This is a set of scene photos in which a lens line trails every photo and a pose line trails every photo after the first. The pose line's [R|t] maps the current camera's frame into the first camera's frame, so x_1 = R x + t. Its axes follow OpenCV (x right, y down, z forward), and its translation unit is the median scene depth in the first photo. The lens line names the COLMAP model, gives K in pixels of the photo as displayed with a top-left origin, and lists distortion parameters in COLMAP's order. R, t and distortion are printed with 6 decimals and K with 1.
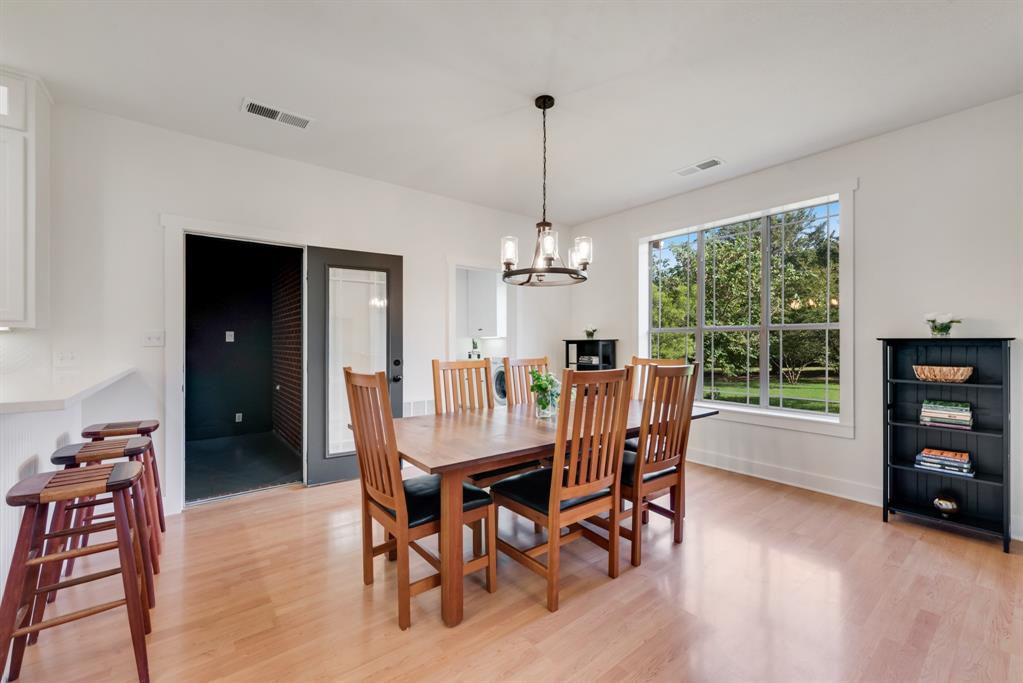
lens RADIAL K [[413.6, 0, 512.1], [0, 413.6, 345.5], [0, 0, 1]] dist [0.000090, -0.000093]
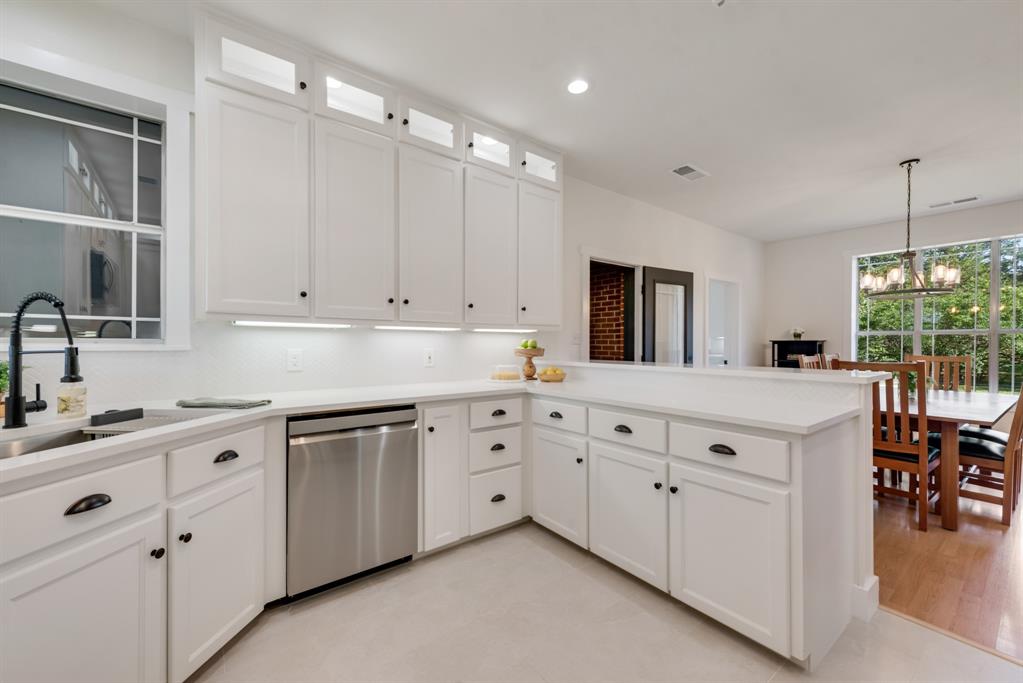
lens RADIAL K [[413.6, 0, 512.1], [0, 413.6, 345.5], [0, 0, 1]] dist [0.000090, -0.000093]
pose [[0.999553, 0.004807, -0.029509, -1.025758], [-0.004884, 0.999985, -0.002538, 0.010449], [0.029496, 0.002681, 0.999561, -0.340007]]
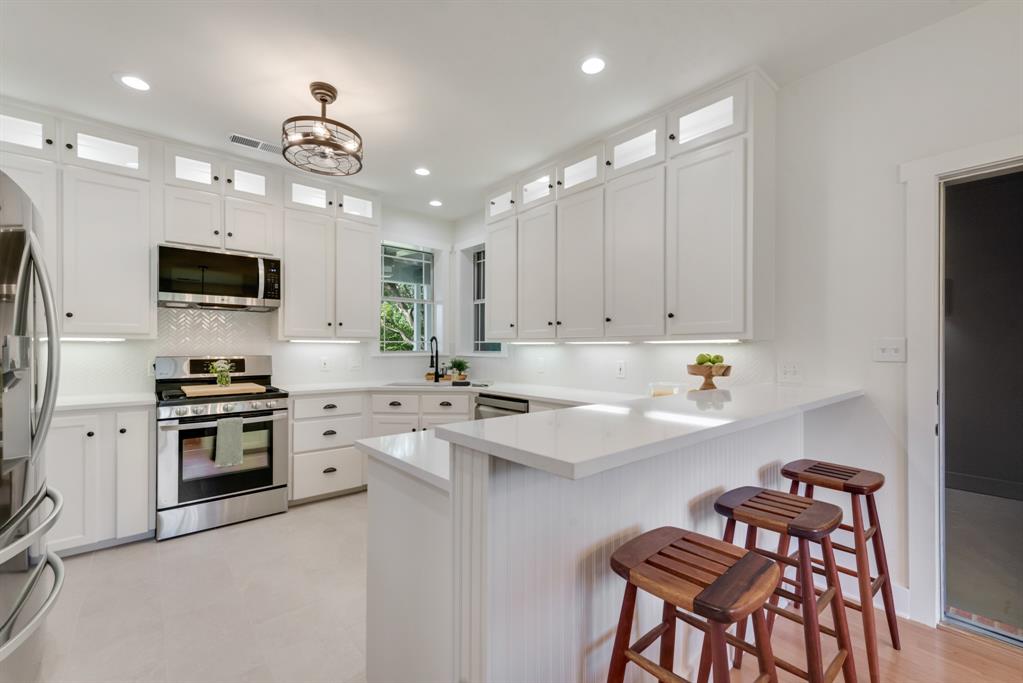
lens RADIAL K [[413.6, 0, 512.1], [0, 413.6, 345.5], [0, 0, 1]] dist [0.000090, -0.000093]
pose [[0.027251, -0.005625, -0.999613, -0.192075], [-0.012832, 0.999900, -0.005976, -0.013030], [0.999546, 0.012989, 0.027176, 0.348290]]
